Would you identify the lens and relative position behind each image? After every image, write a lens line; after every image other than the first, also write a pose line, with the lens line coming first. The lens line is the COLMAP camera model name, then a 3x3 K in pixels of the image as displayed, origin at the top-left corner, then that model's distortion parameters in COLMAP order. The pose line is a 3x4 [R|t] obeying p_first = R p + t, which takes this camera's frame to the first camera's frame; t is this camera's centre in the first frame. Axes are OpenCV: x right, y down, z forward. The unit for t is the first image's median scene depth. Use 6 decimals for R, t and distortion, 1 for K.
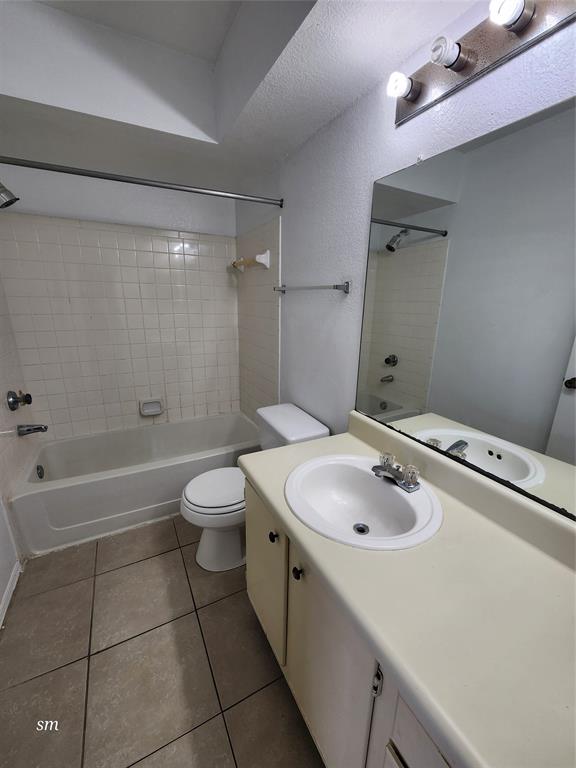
lens RADIAL K [[313.7, 0, 288.9], [0, 313.7, 388.8], [0, 0, 1]] dist [-0.000957, 0.000421]
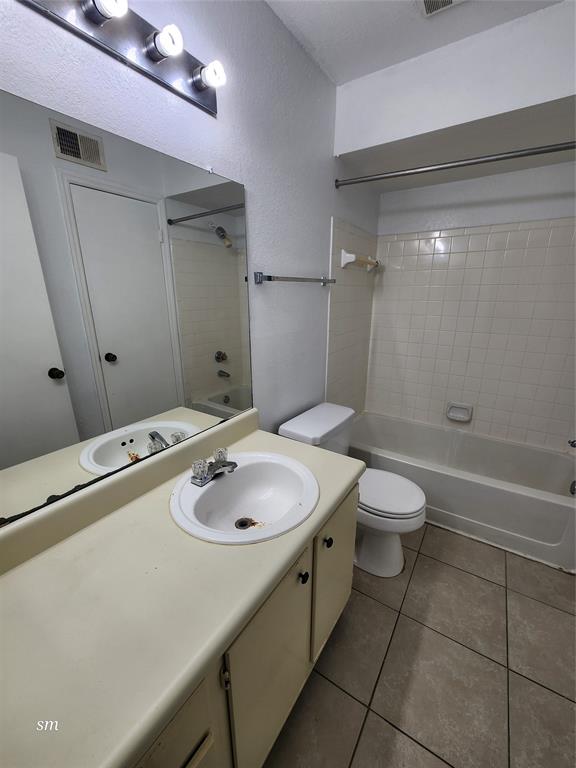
lens RADIAL K [[313.7, 0, 288.9], [0, 313.7, 388.8], [0, 0, 1]] dist [-0.000957, 0.000421]
pose [[-0.488331, -0.279204, 0.826788, -0.504459], [0.231153, 0.872208, 0.431070, -0.315853], [-0.841488, 0.401619, -0.361387, 0.911919]]
